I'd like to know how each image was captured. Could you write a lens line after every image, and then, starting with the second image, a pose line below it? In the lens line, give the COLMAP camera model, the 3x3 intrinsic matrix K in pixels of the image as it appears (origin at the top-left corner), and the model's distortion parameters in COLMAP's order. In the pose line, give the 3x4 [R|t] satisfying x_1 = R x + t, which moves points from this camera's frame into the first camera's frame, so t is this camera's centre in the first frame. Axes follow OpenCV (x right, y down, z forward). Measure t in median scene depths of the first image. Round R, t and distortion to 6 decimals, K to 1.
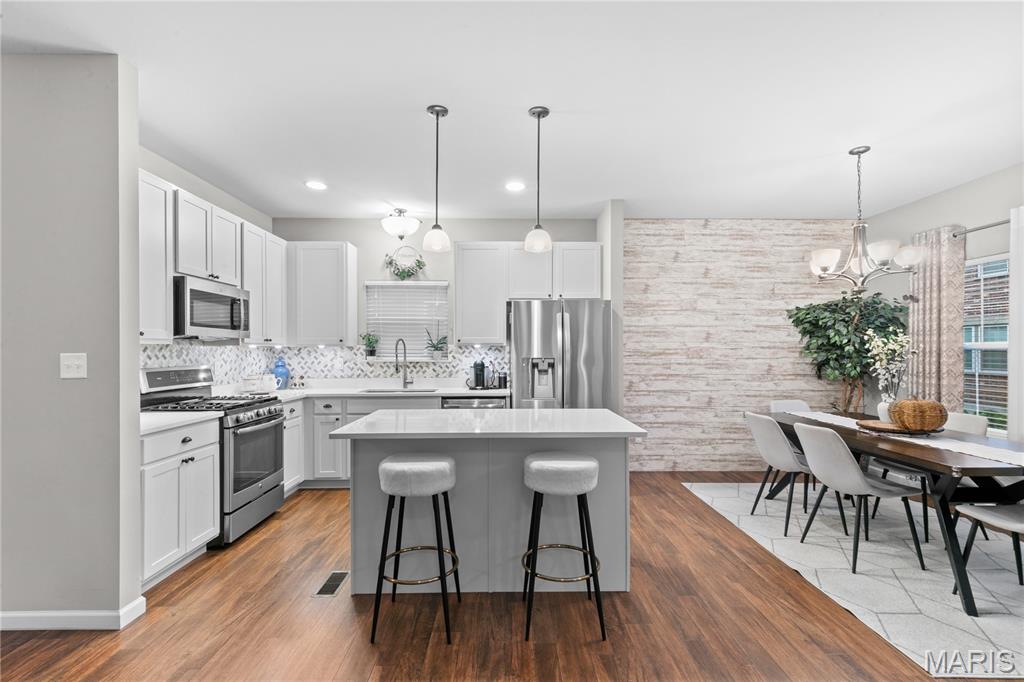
lens RADIAL K [[464.3, 0, 509.5], [0, 464.3, 346.4], [0, 0, 1]] dist [0.011165, -0.002263]
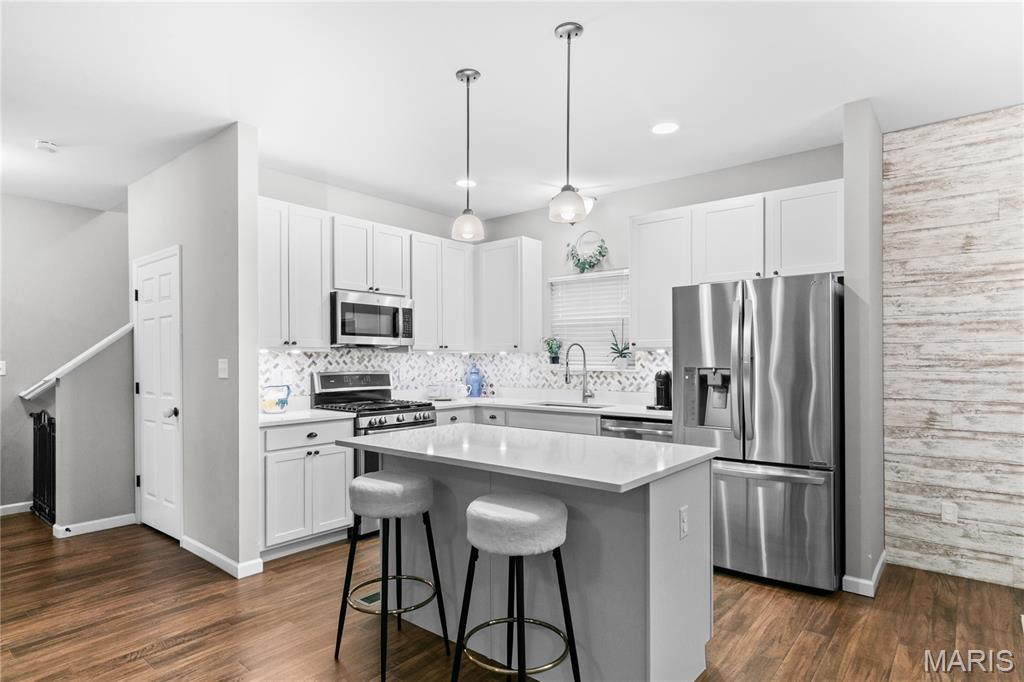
lens RADIAL K [[557.8, 0, 507.2], [0, 557.8, 354.9], [0, 0, 1]] dist [0.005427, 0.000714]
pose [[0.760280, -0.002905, -0.649589, 0.355687], [0.005895, 0.999980, 0.002427, 0.001656], [0.649569, -0.005675, 0.760282, 0.169407]]
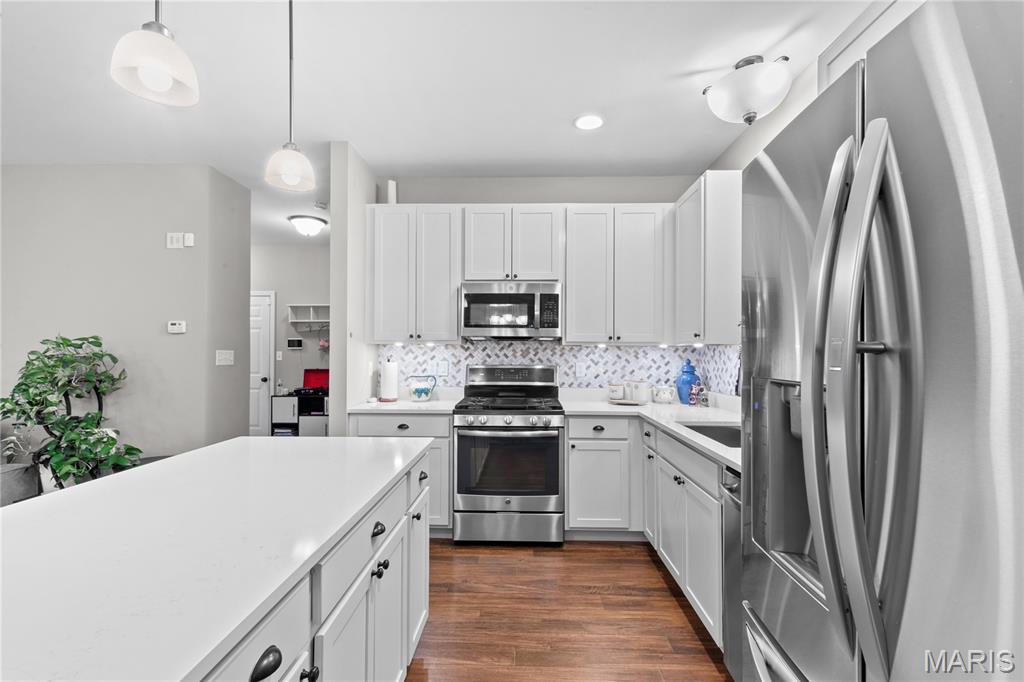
lens RADIAL K [[464.3, 0, 509.7], [0, 464.3, 347.1], [0, 0, 1]] dist [0.011165, -0.002263]
pose [[-0.049533, -0.005364, -0.998758, 0.286536], [0.004719, 0.999973, -0.005604, 0.006199], [0.998761, -0.004991, -0.049507, 0.832841]]
